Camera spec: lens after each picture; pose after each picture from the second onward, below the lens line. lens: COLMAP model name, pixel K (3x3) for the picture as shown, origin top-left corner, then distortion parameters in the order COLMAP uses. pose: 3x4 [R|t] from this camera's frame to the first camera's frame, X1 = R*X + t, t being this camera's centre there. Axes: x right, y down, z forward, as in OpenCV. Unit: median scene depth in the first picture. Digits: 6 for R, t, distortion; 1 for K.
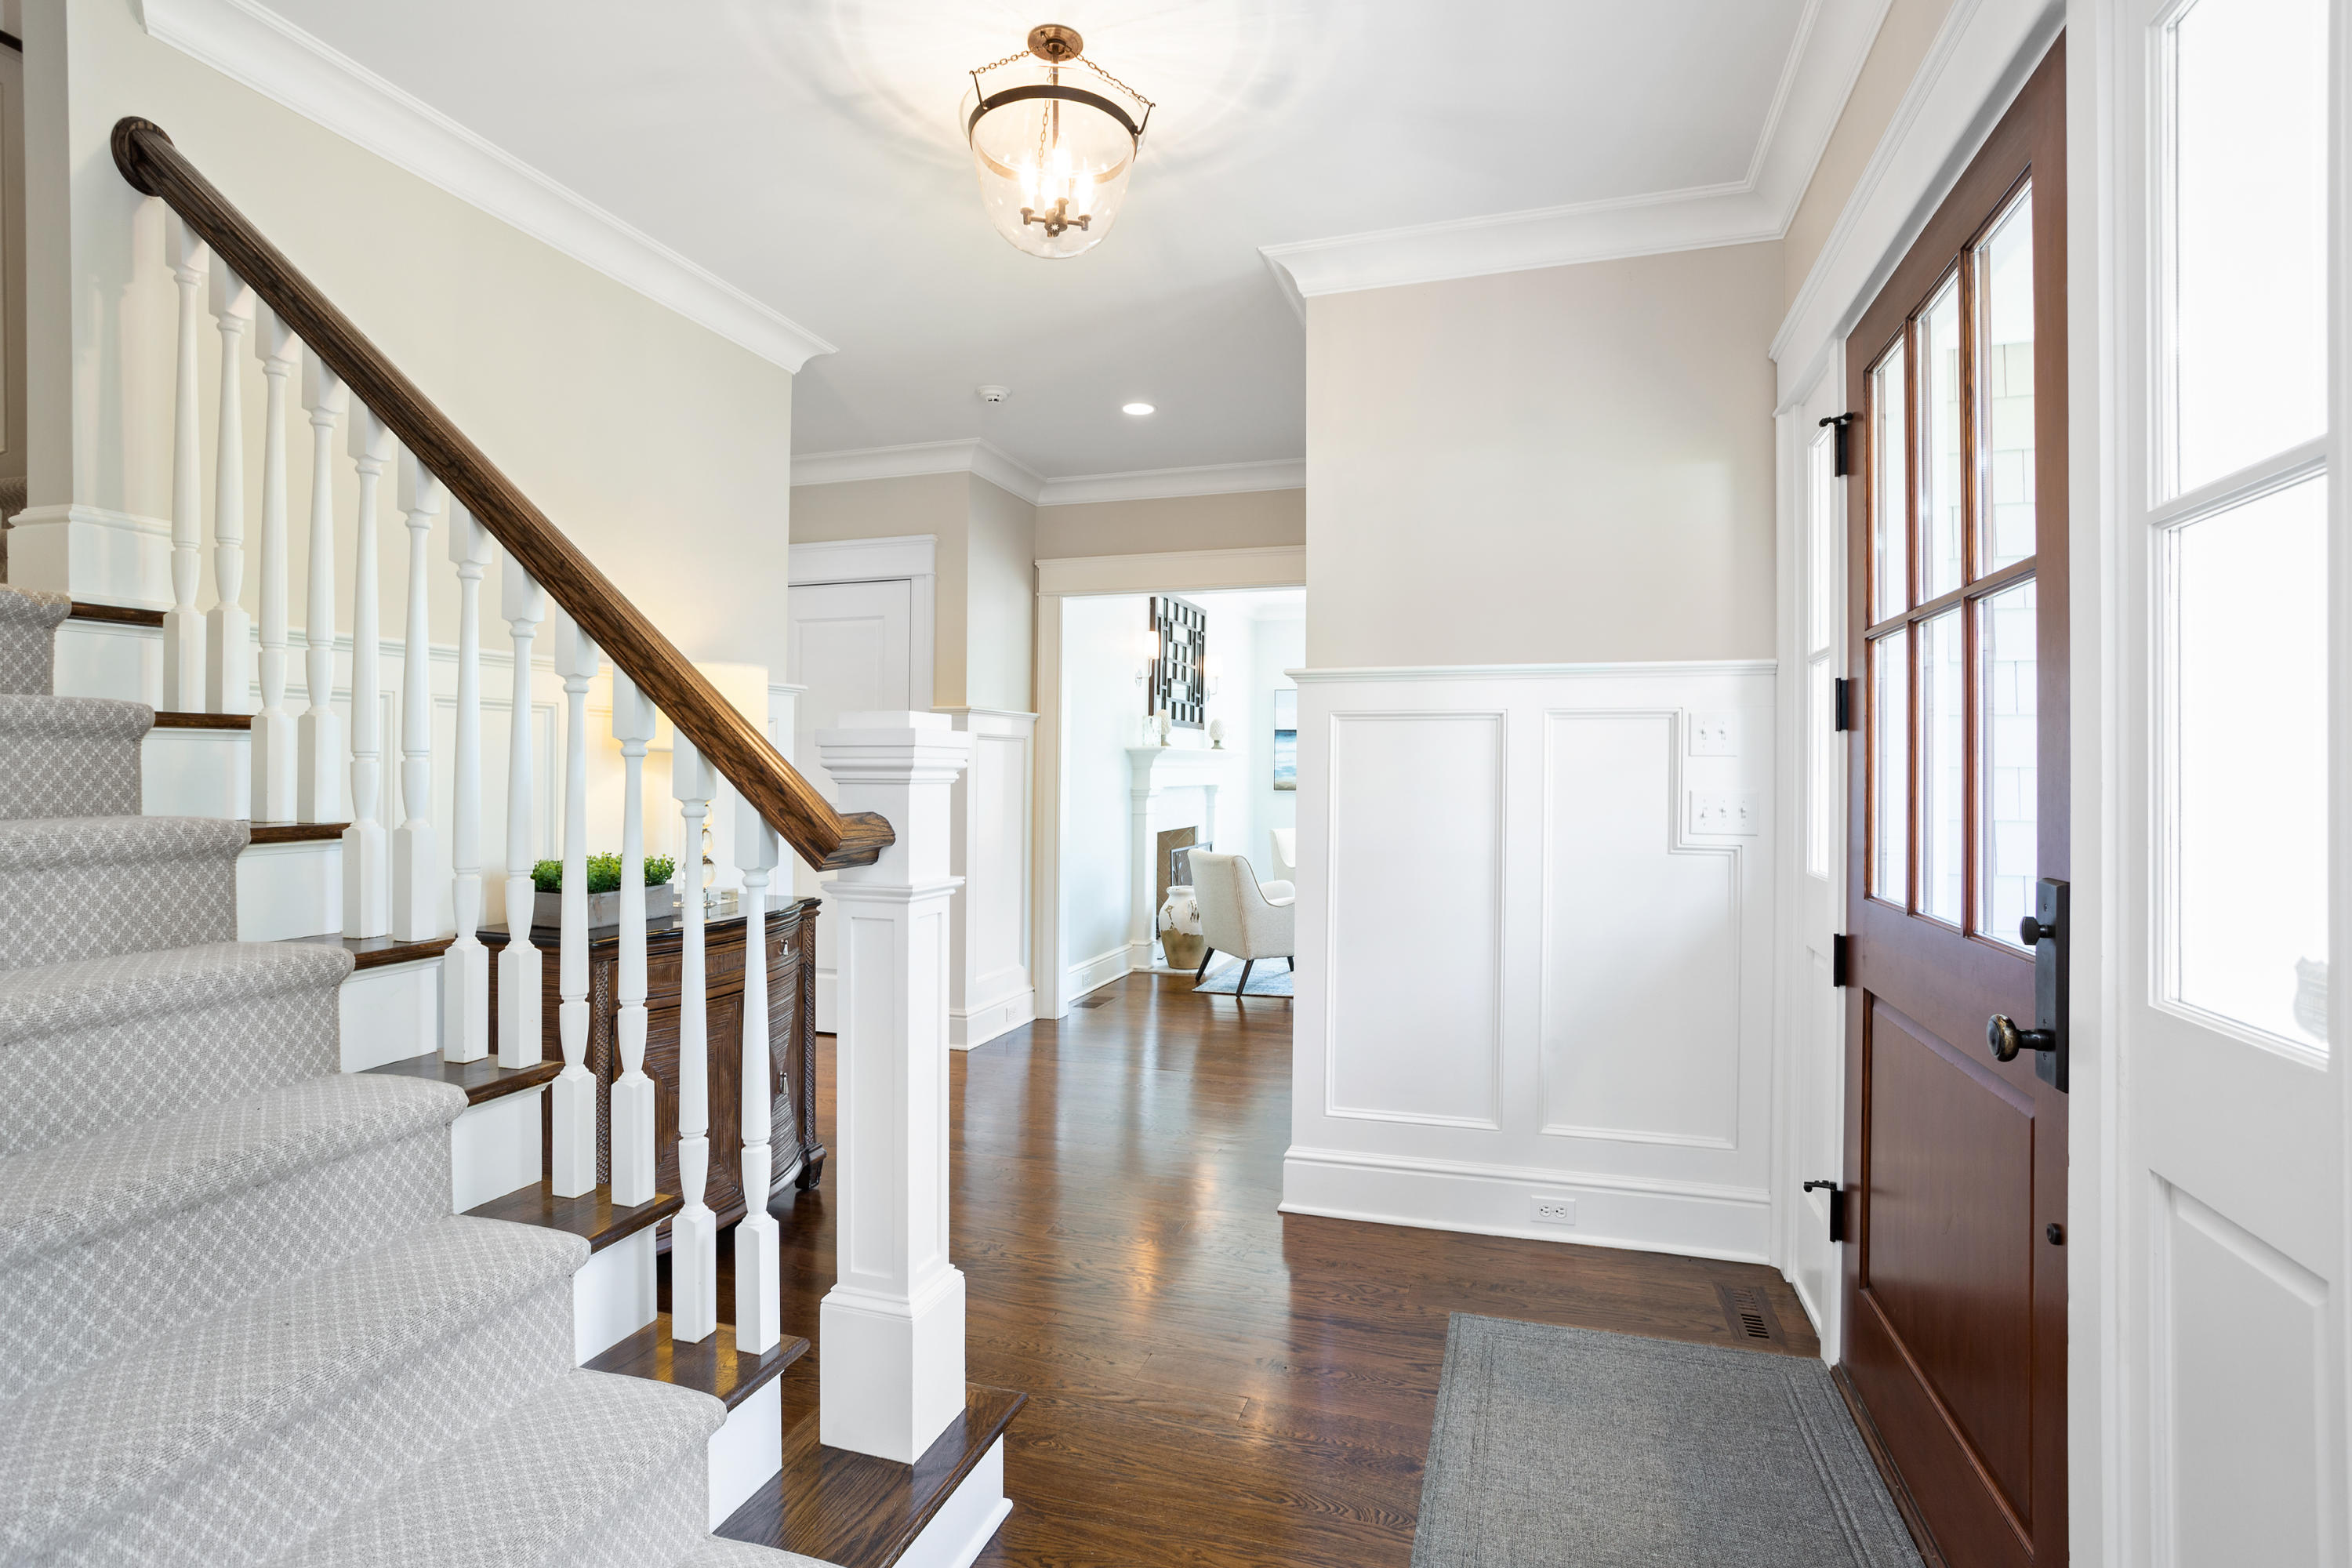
lens RADIAL K [[1128.8, 0, 1174.4], [0, 1128.8, 769.6], [0, 0, 1]] dist [-0.052607, 0.035750]
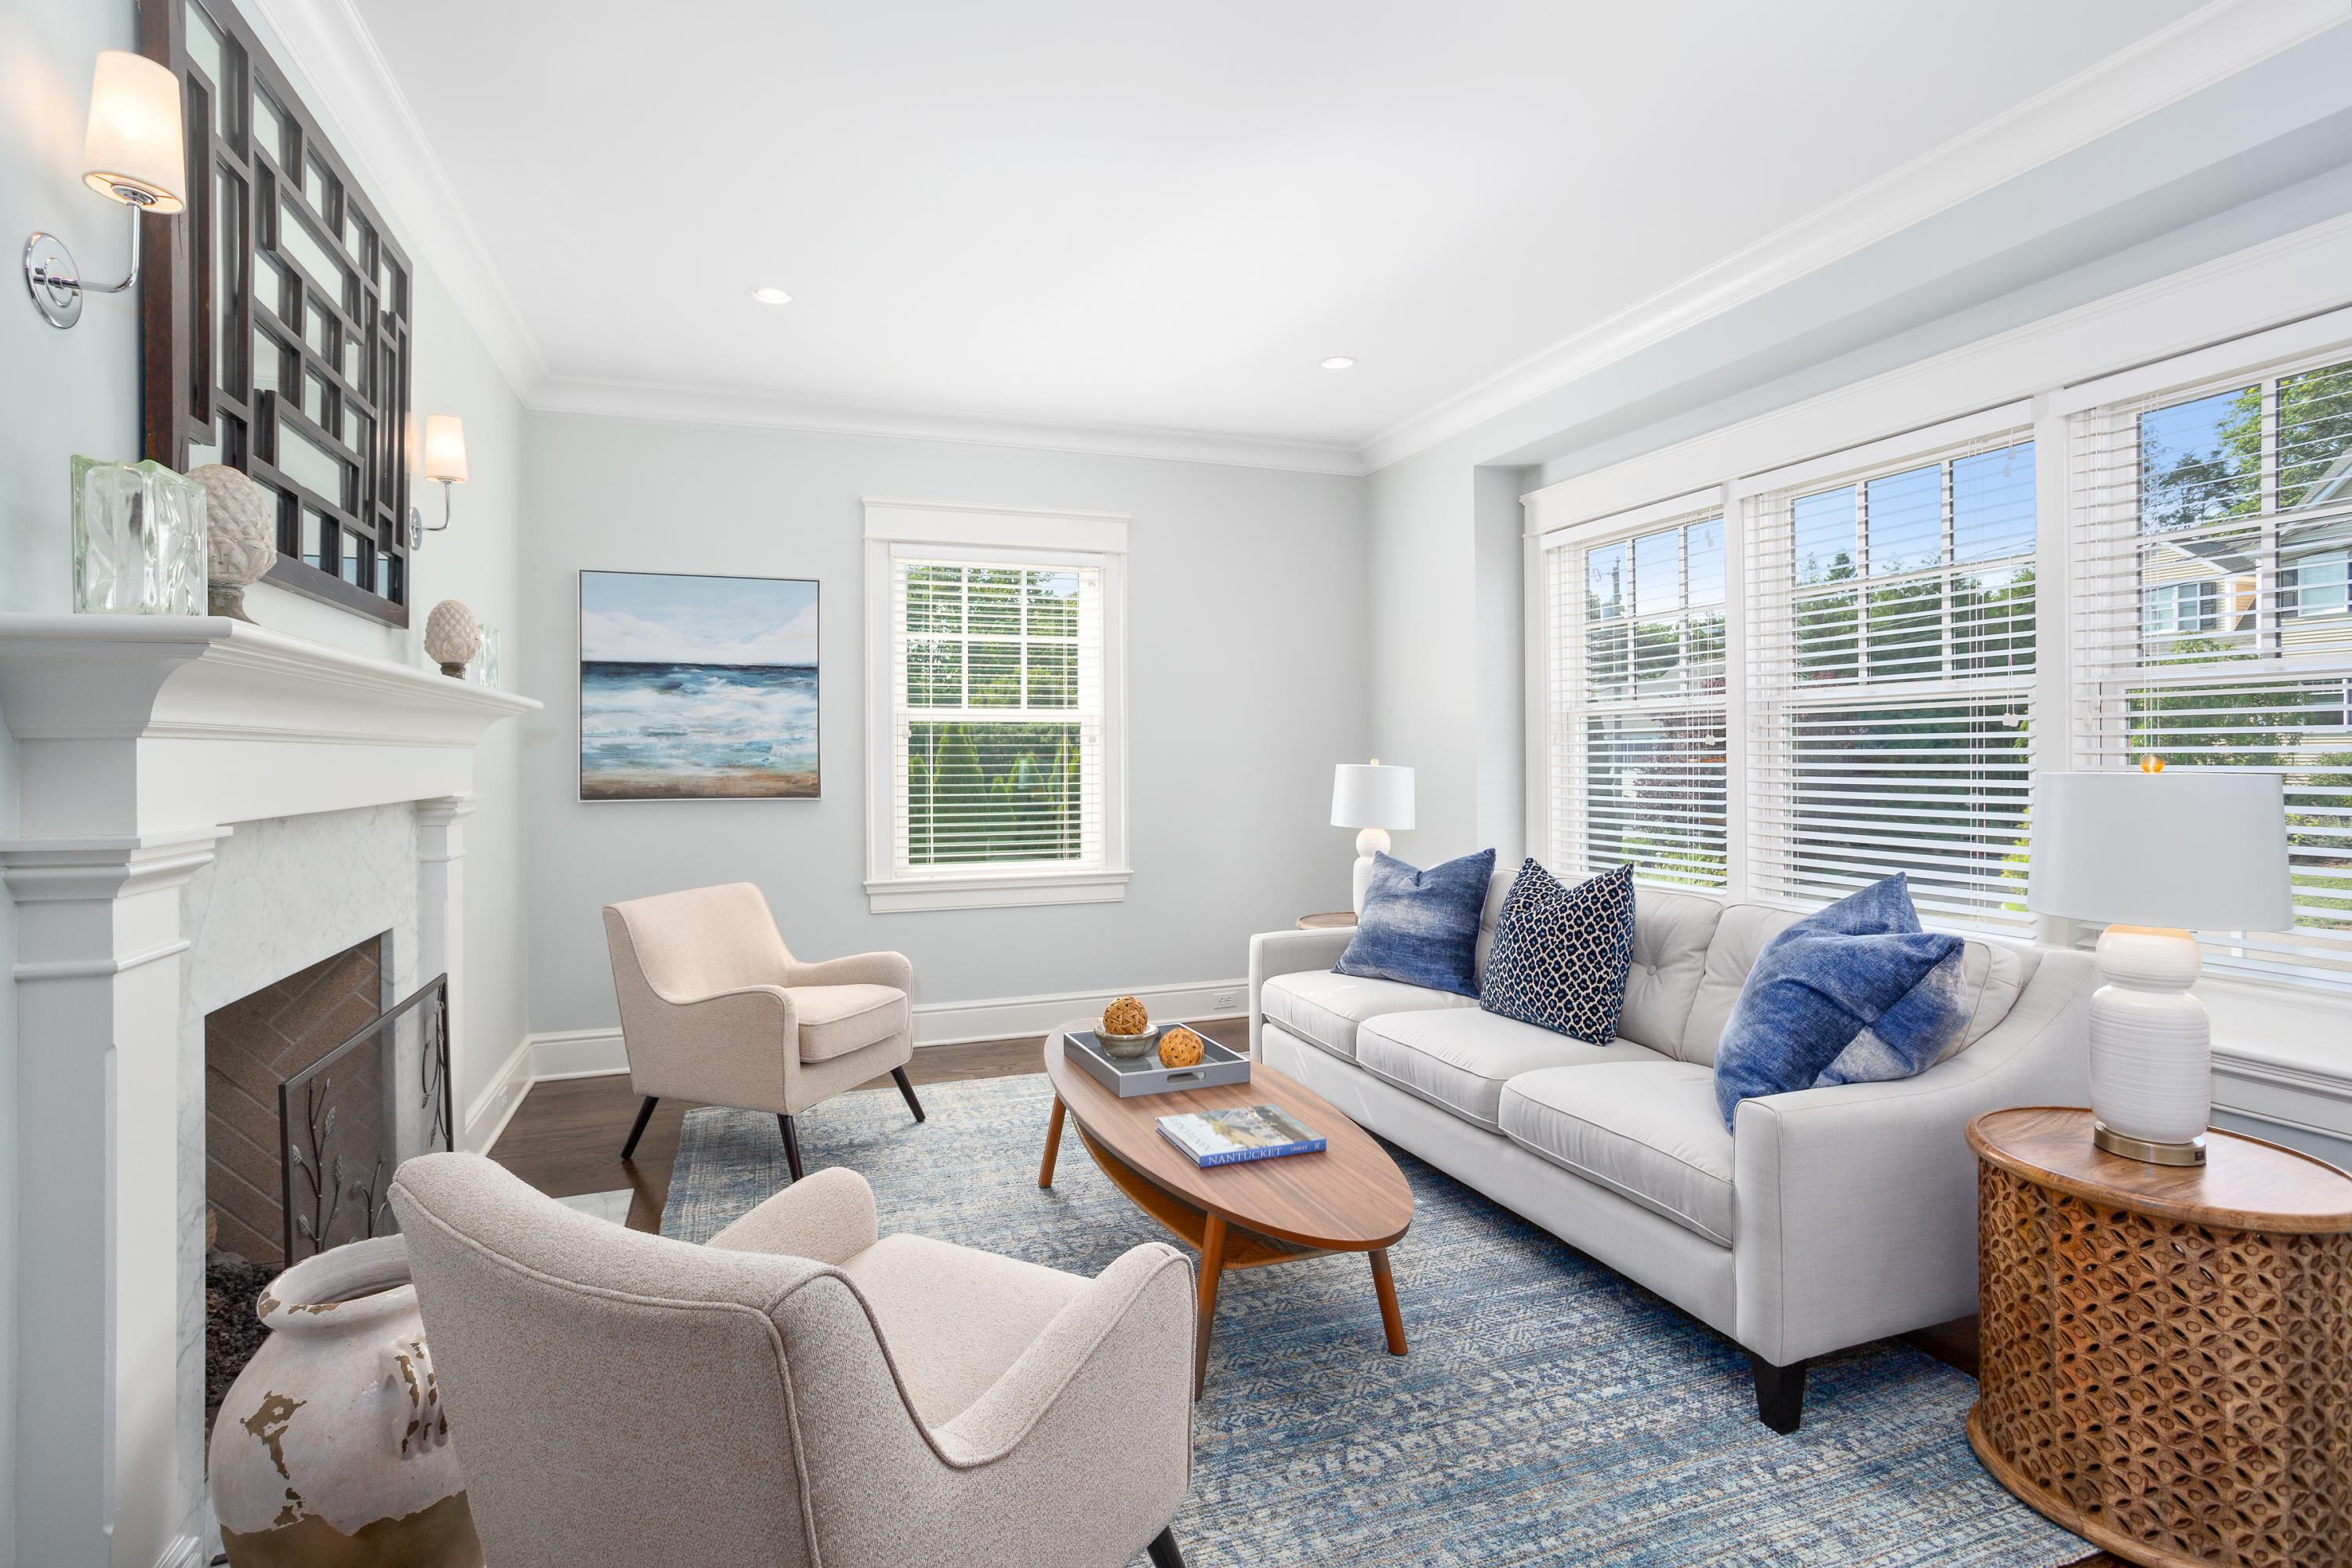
lens RADIAL K [[1128.8, 0, 1174.4], [0, 1128.8, 769.6], [0, 0, 1]] dist [-0.052607, 0.035750]
pose [[0.782461, -0.011481, 0.622594, -0.000196], [0.005723, 0.999920, 0.011247, 0.003072], [-0.622674, -0.005238, 0.782464, 0.629888]]
